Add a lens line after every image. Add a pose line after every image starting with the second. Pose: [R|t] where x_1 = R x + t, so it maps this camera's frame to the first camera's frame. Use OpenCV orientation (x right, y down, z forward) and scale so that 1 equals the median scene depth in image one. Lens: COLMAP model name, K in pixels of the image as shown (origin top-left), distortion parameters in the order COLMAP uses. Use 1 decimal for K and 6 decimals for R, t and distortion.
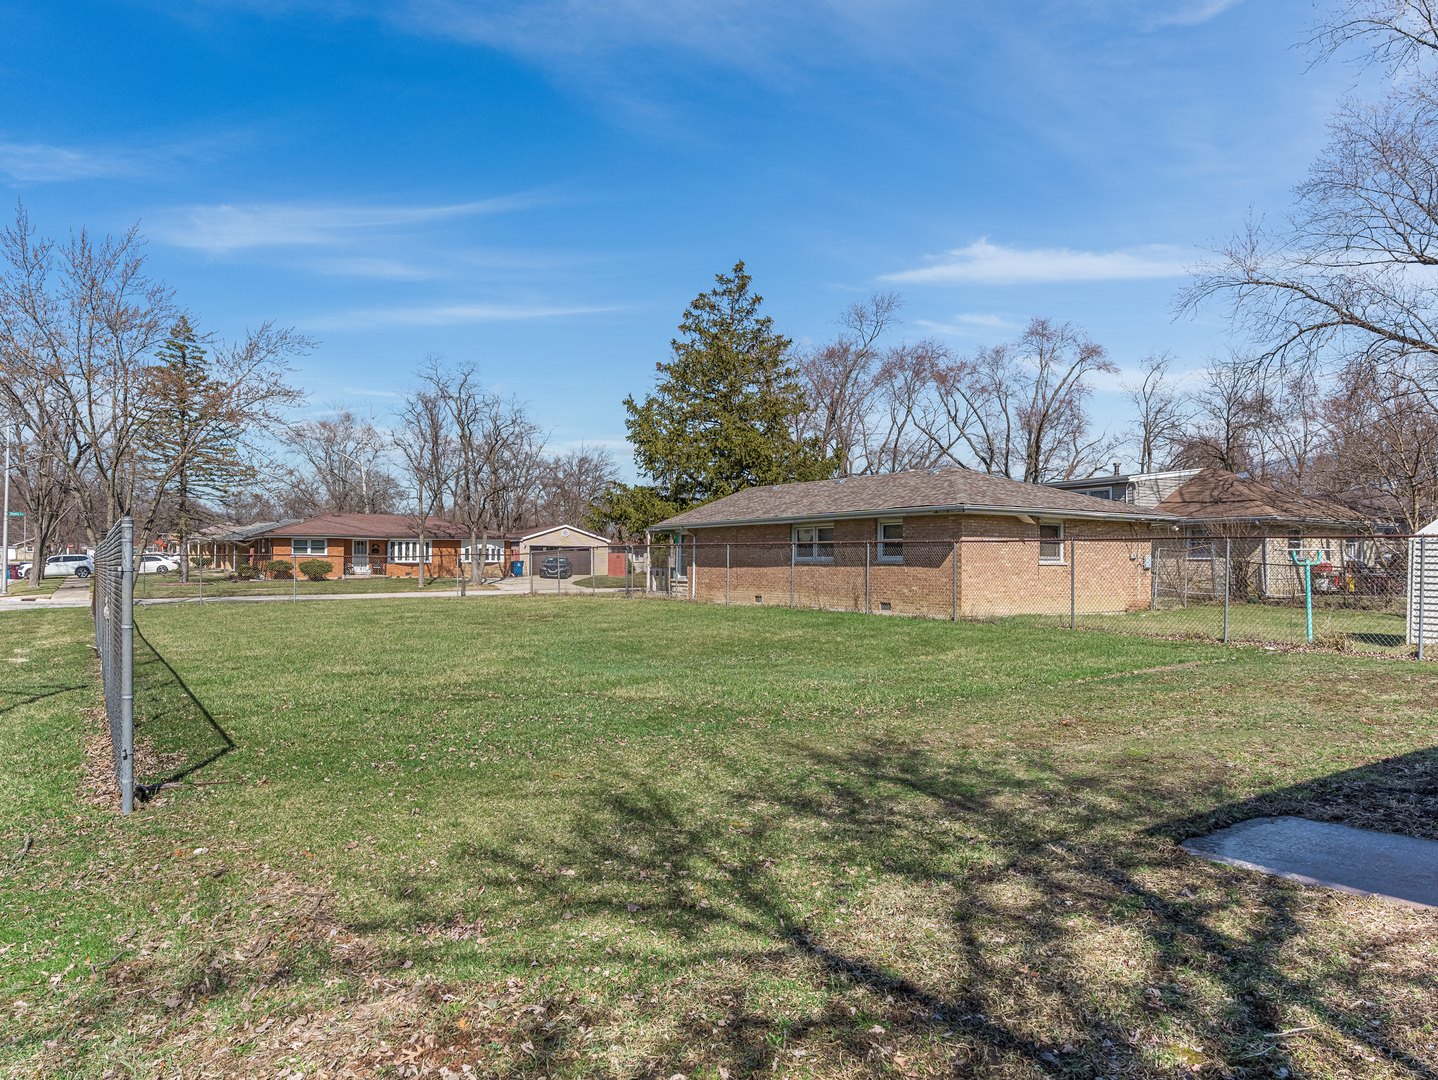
lens RADIAL K [[885.4, 0, 722.1], [0, 885.4, 543.7], [0, 0, 1]] dist [0.002469, -0.001068]
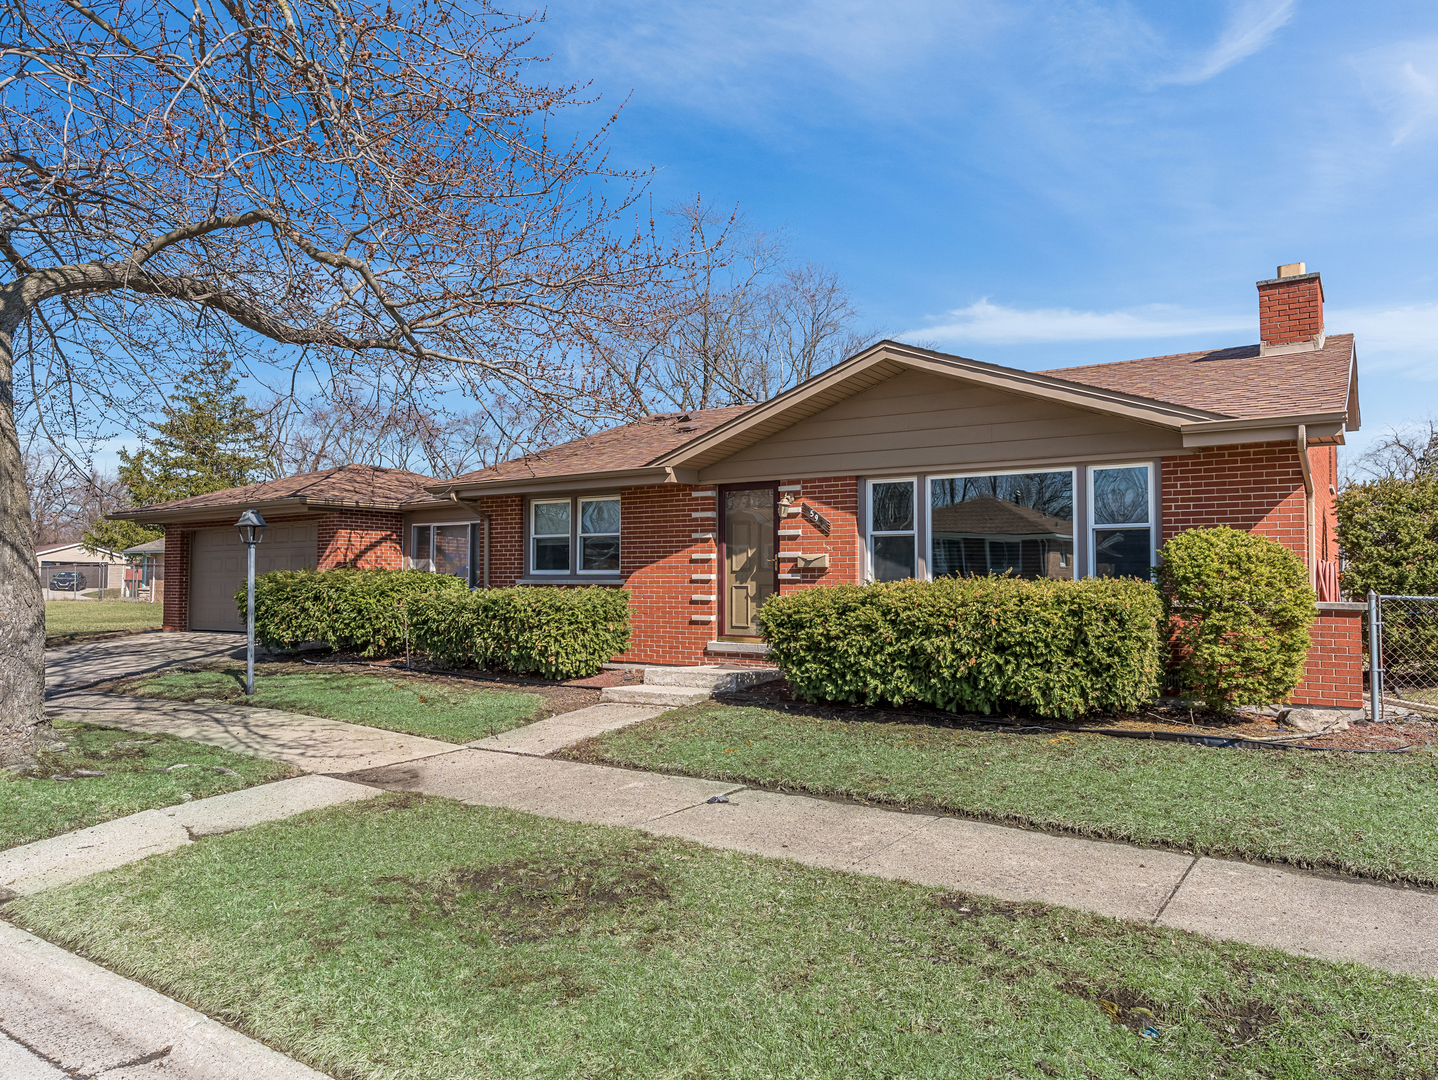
lens RADIAL K [[885.4, 0, 716.9], [0, 885.4, 536.0], [0, 0, 1]] dist [0.002469, -0.001068]
pose [[0.923825, 0.005641, 0.382774, 0.203187], [-0.000386, 0.999905, -0.013804, -0.019662], [-0.382816, 0.012604, 0.923739, -0.533168]]
